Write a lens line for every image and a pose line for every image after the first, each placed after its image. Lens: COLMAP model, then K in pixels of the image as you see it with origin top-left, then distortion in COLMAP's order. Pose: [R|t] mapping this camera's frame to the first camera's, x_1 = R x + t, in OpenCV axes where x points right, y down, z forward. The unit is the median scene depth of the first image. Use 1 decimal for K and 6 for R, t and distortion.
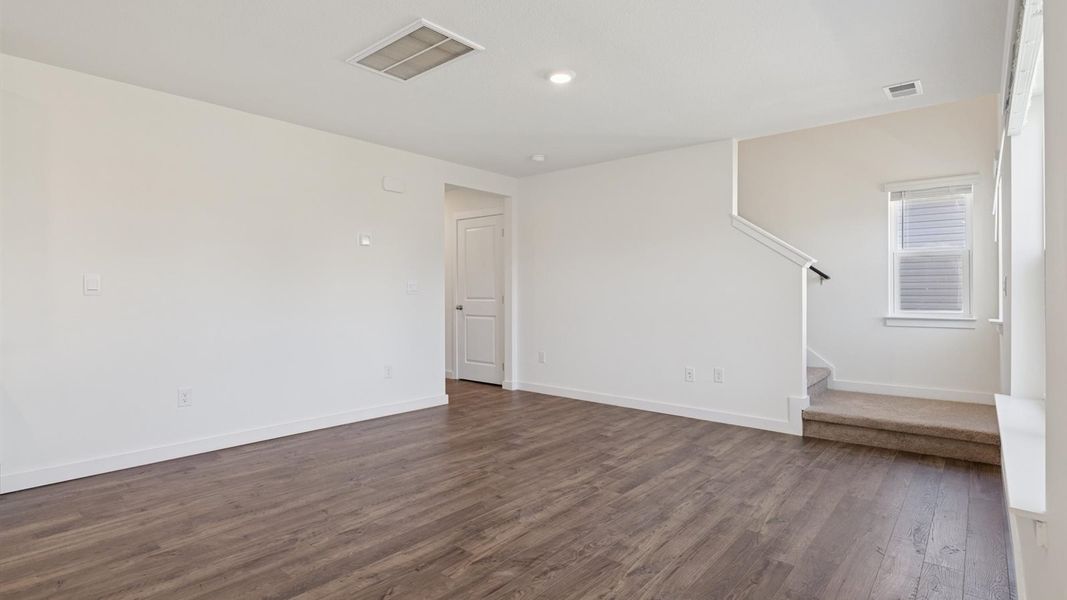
lens RADIAL K [[514.0, 0, 530.1], [0, 514.0, 301.4], [0, 0, 1]] dist [0.004407, 0.001217]
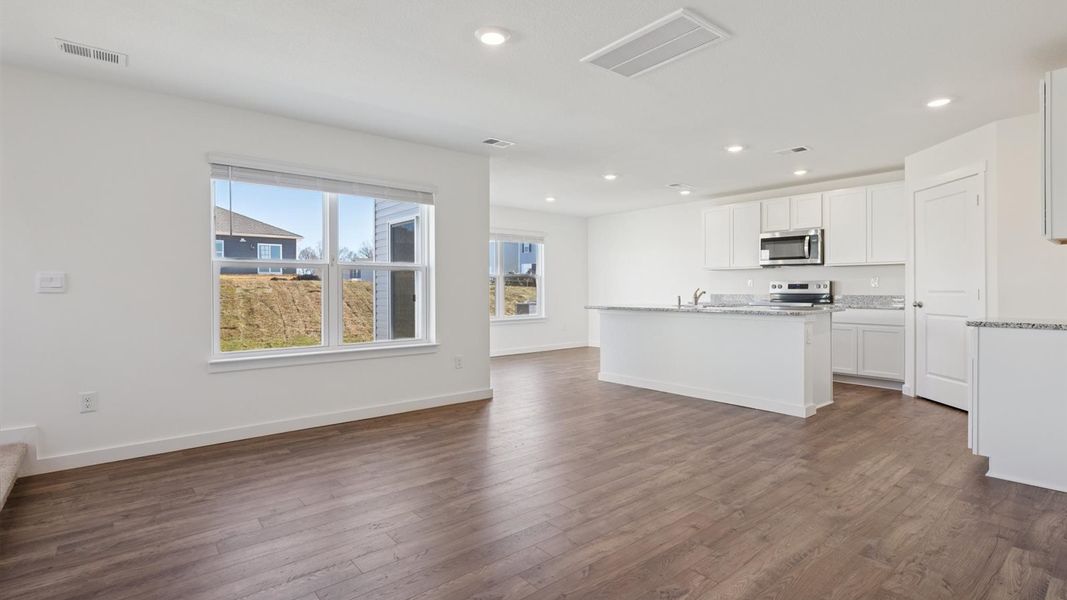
lens RADIAL K [[514.0, 0, 528.9], [0, 514.0, 291.5], [0, 0, 1]] dist [0.004407, 0.001217]
pose [[-0.984479, 0.003123, 0.175477, -0.152164], [0.007862, 0.999623, 0.026315, -0.031820], [-0.175329, 0.027286, -0.984132, 1.848116]]
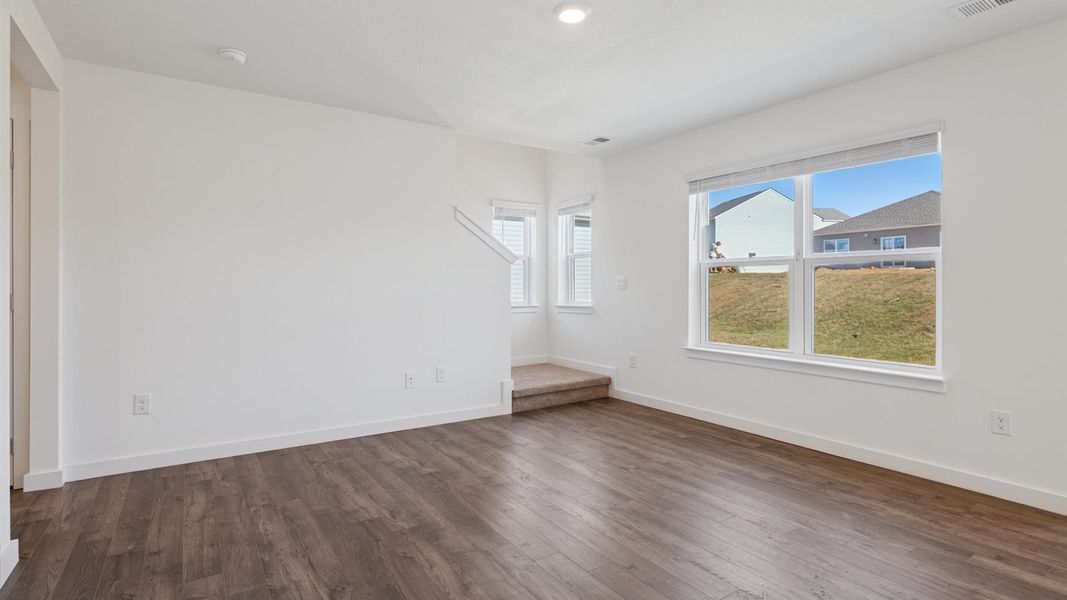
lens RADIAL K [[514.0, 0, 526.1], [0, 514.0, 300.7], [0, 0, 1]] dist [0.004407, 0.001217]
pose [[0.280815, -0.019304, 0.959568, -0.709984], [0.012475, 0.999787, 0.016462, -0.005199], [-0.959681, 0.007348, 0.280996, 0.851220]]
